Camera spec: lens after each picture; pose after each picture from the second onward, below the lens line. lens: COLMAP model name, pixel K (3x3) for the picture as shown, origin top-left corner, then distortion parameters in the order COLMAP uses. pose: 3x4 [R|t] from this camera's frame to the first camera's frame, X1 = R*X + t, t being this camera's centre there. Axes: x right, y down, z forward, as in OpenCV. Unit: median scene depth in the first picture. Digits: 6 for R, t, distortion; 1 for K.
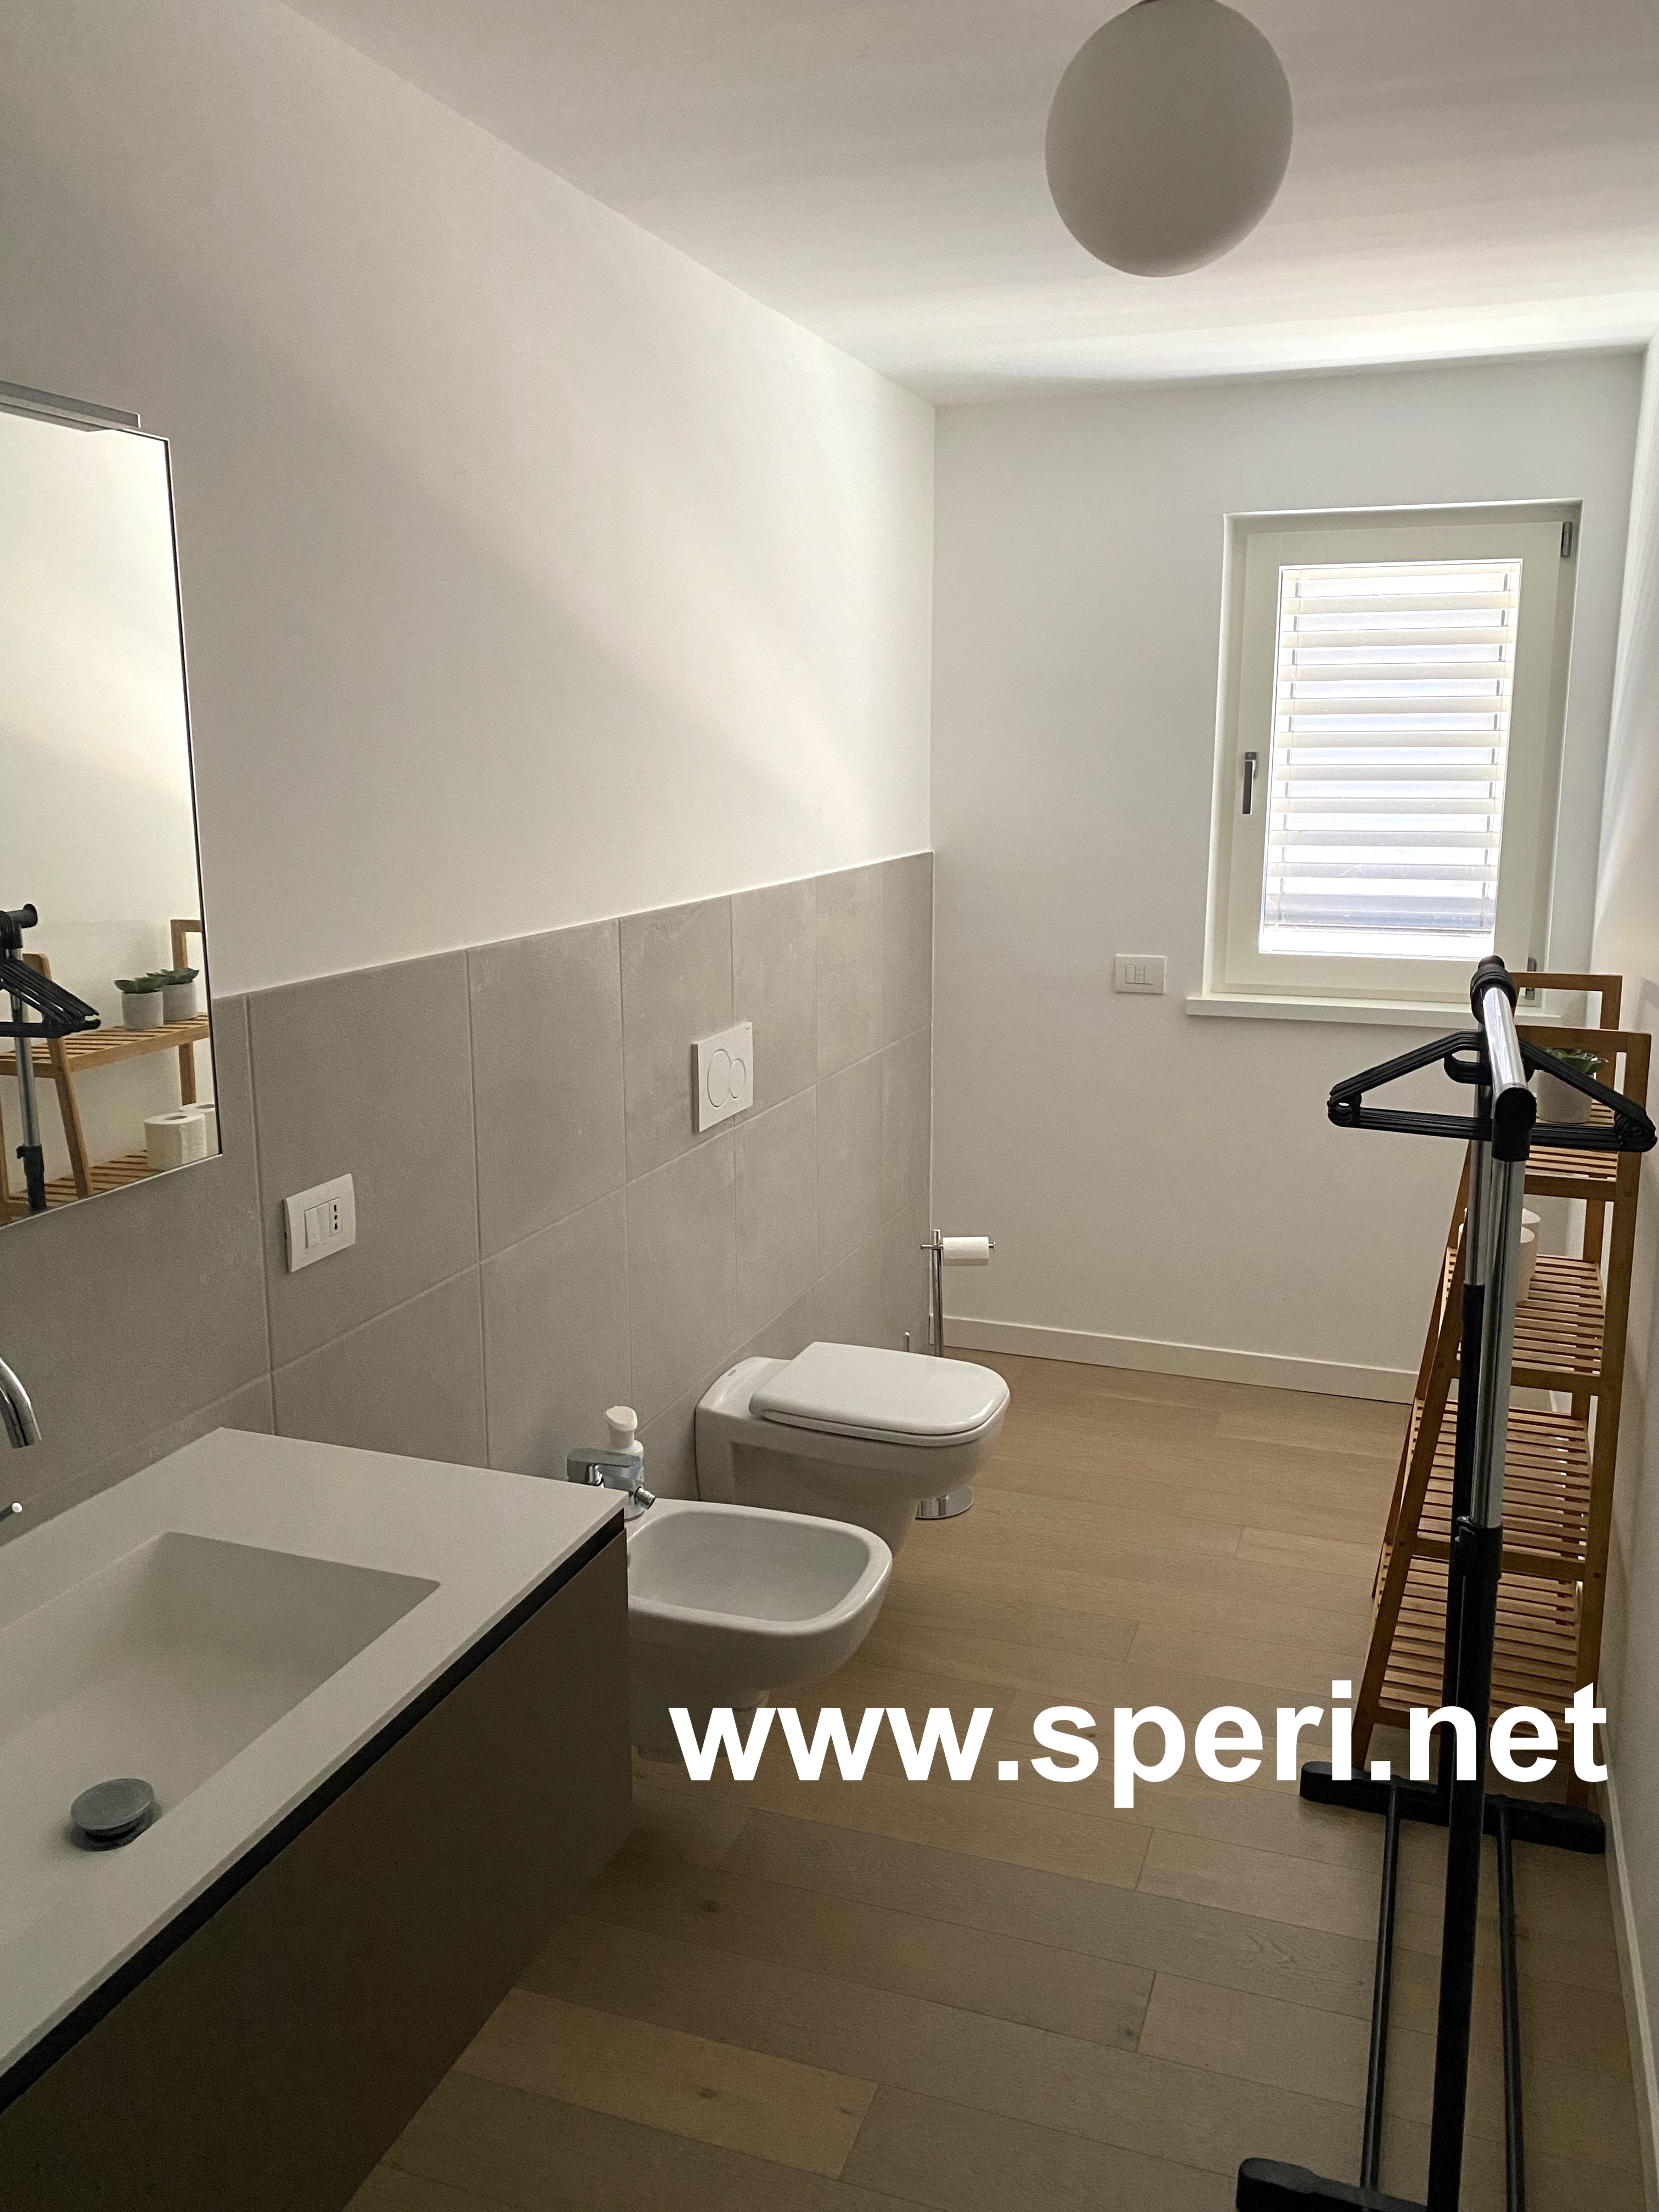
lens RADIAL K [[1689.2, 0, 828.3], [0, 1689.2, 1098.8], [0, 0, 1]] dist [0.027917, -0.035578]
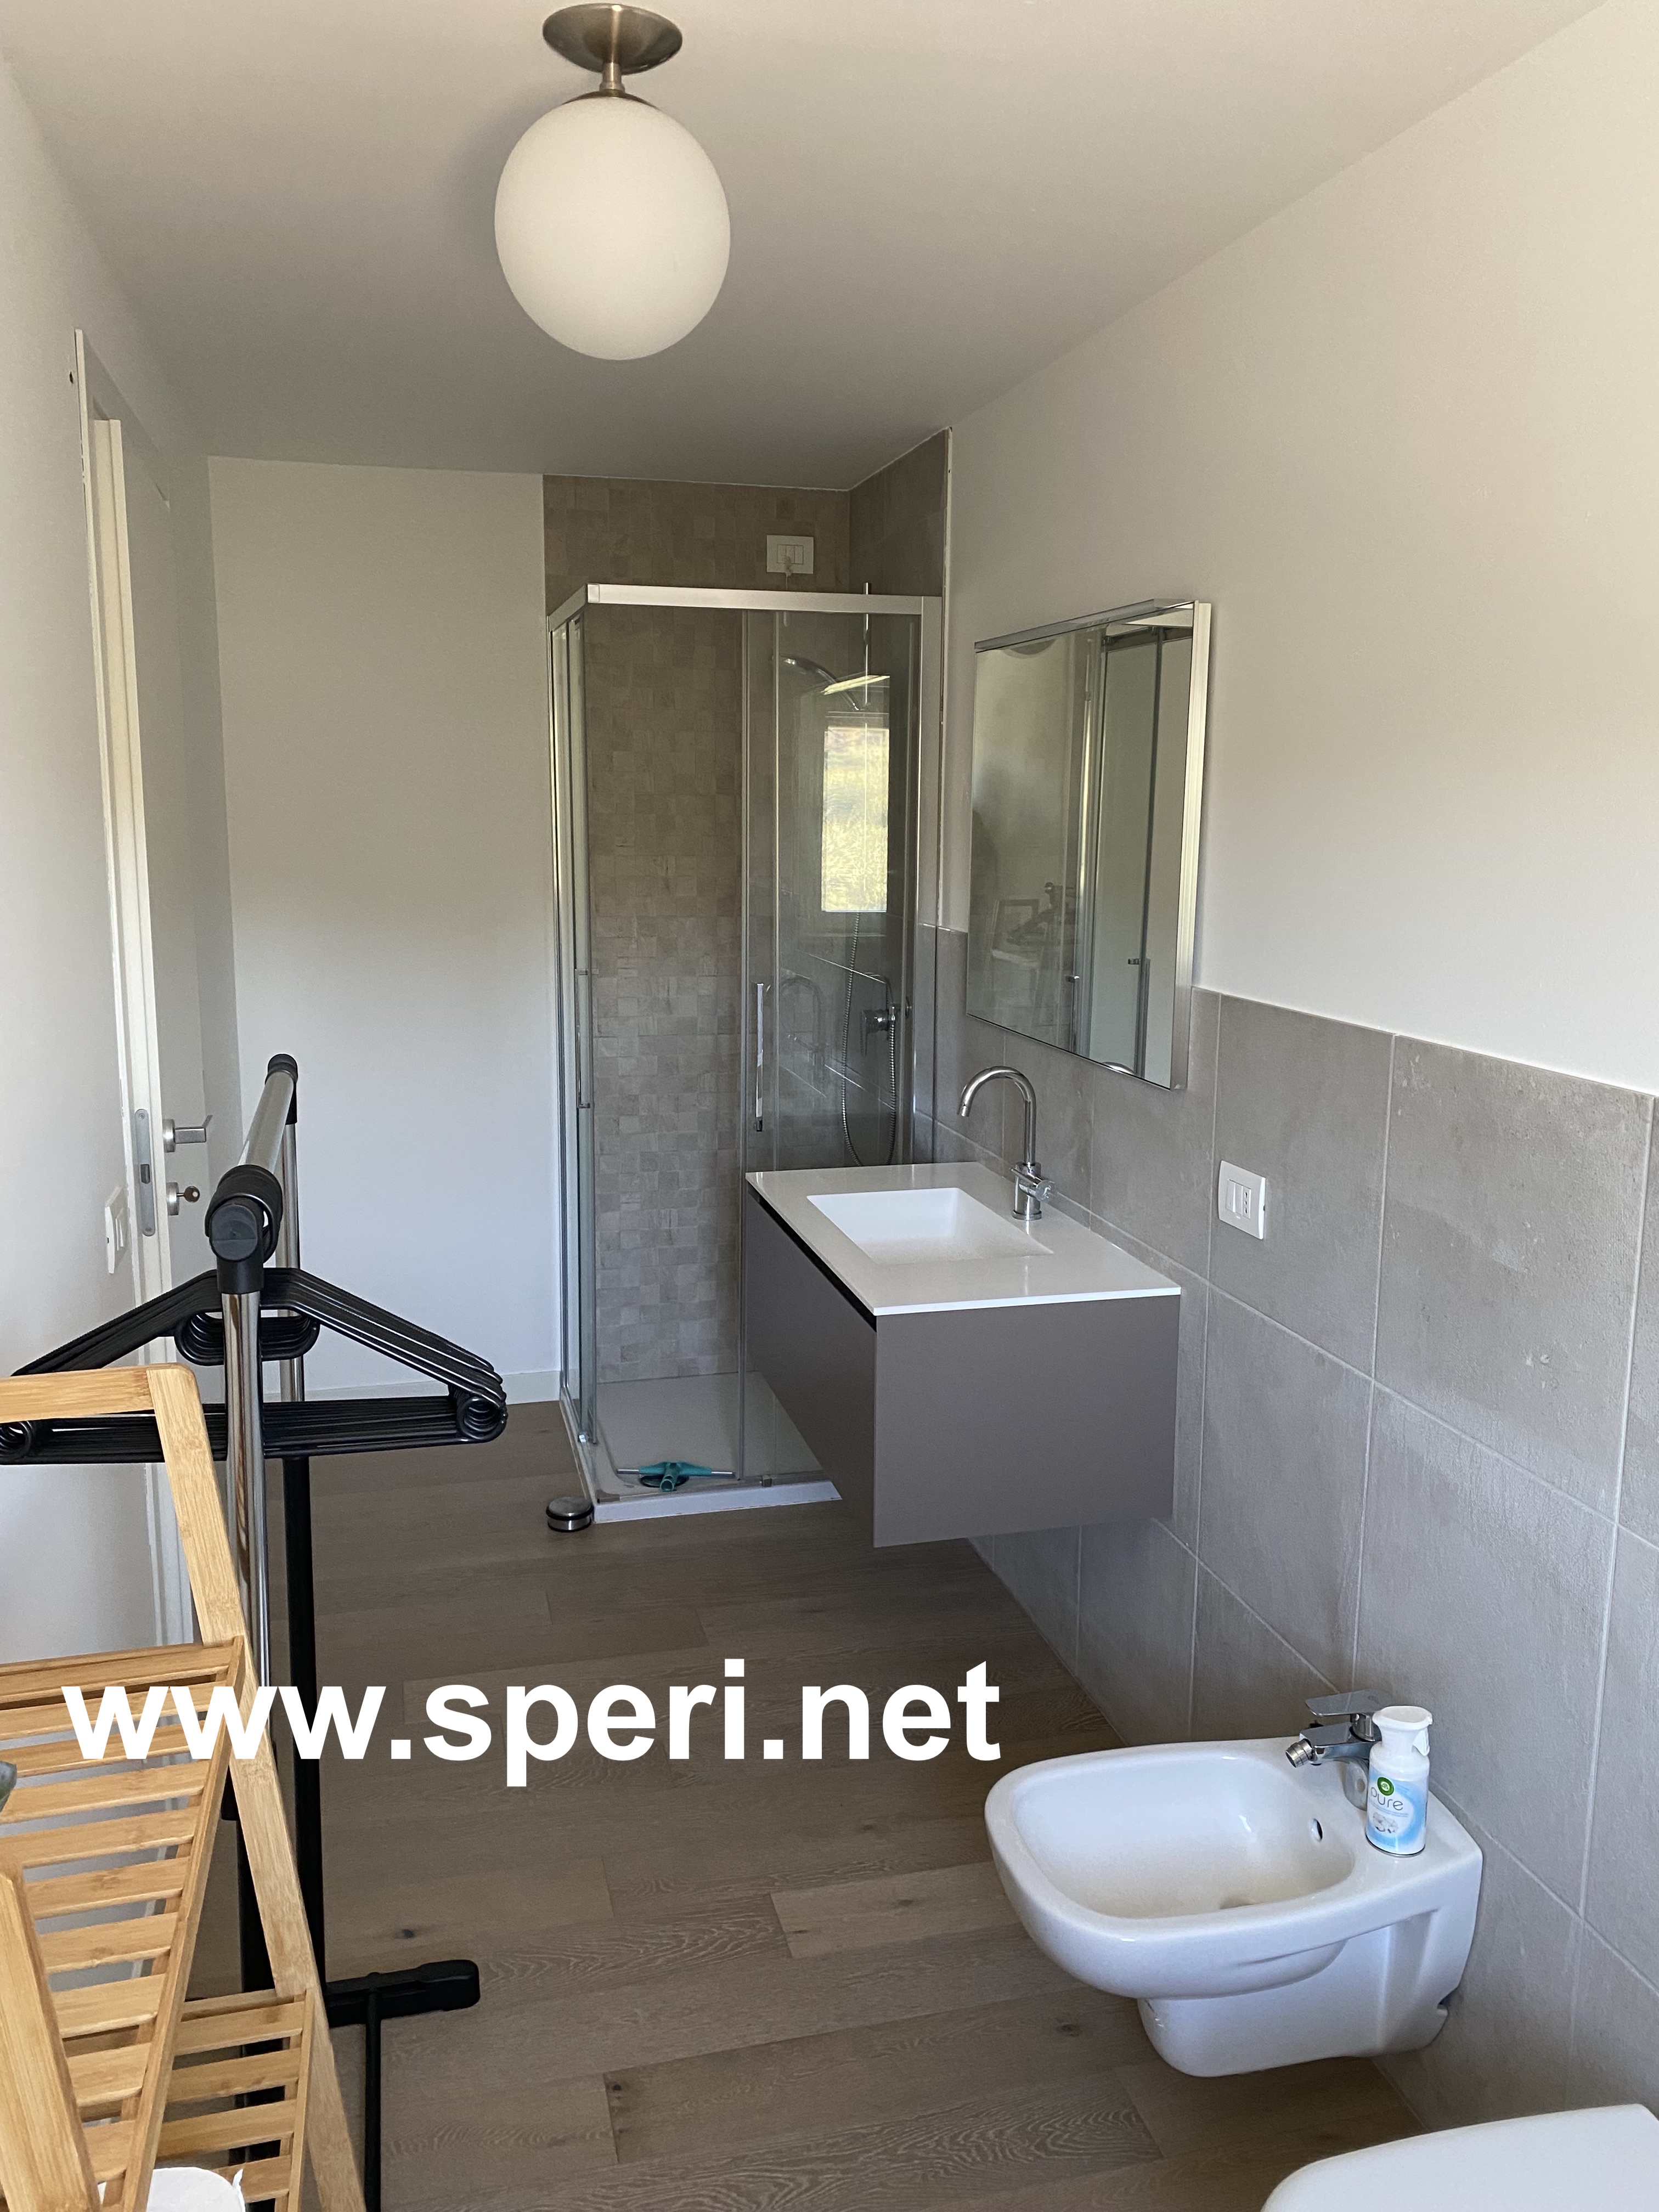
lens RADIAL K [[1689.2, 0, 830.9], [0, 1689.2, 1104.6], [0, 0, 1]] dist [0.027917, -0.035578]
pose [[-0.825498, 0.098858, -0.555680, 0.528975], [-0.119270, 0.931753, 0.342946, -0.321205], [0.551659, 0.349377, -0.757369, 1.504429]]
